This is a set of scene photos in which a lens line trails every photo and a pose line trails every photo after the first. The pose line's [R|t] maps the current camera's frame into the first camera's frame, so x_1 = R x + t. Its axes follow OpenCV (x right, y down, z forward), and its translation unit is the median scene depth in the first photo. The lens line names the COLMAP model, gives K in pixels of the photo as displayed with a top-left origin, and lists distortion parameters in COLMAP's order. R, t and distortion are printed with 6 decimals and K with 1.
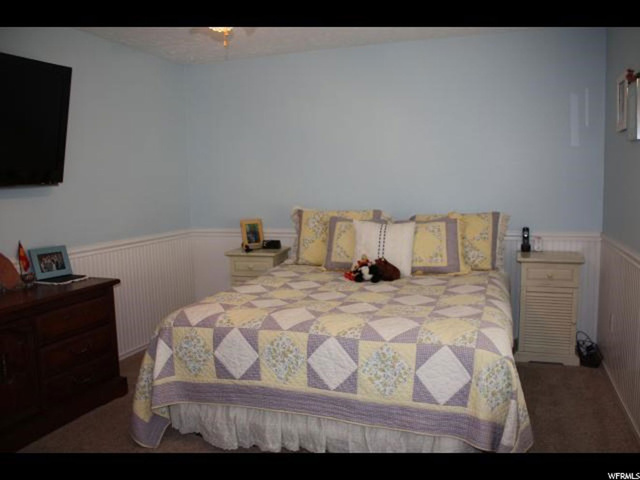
lens RADIAL K [[536.4, 0, 323.3], [0, 536.4, 238.6], [0, 0, 1]] dist [-0.160023, 0.133813]
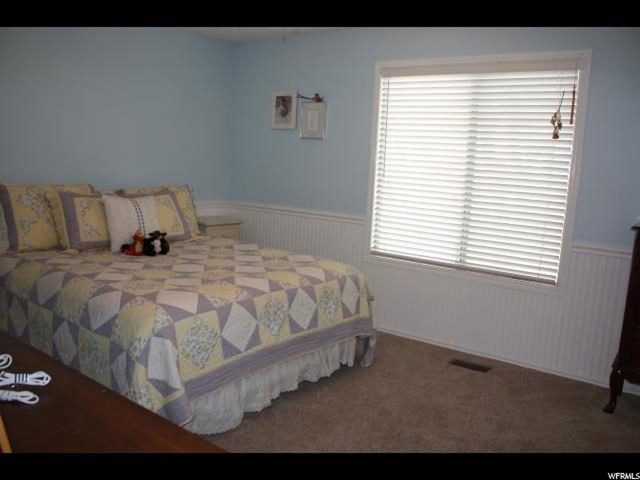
lens RADIAL K [[536.4, 0, 323.3], [0, 536.4, 238.6], [0, 0, 1]] dist [-0.160023, 0.133813]
pose [[0.287397, -0.094192, 0.953169, -0.807071], [0.043856, 0.995403, 0.085143, -0.022572], [-0.956807, 0.017333, 0.290206, 0.418885]]
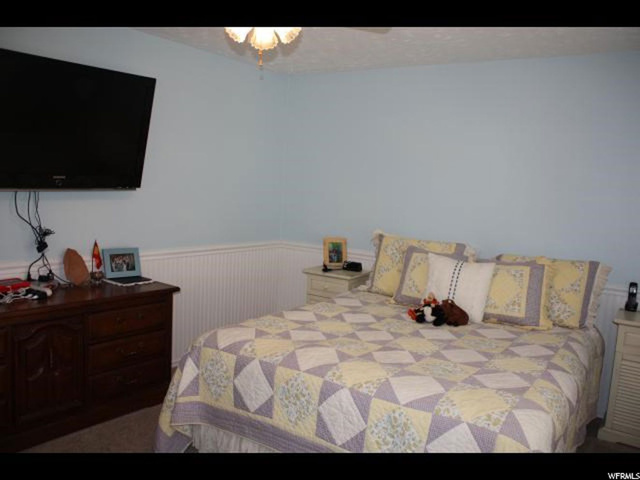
lens RADIAL K [[536.4, 0, 323.3], [0, 536.4, 238.6], [0, 0, 1]] dist [-0.160023, 0.133813]
pose [[0.959724, 0.102687, -0.261507, 0.135309], [-0.105884, 0.994377, 0.001875, -0.047336], [0.260229, 0.025890, 0.965200, 0.080104]]
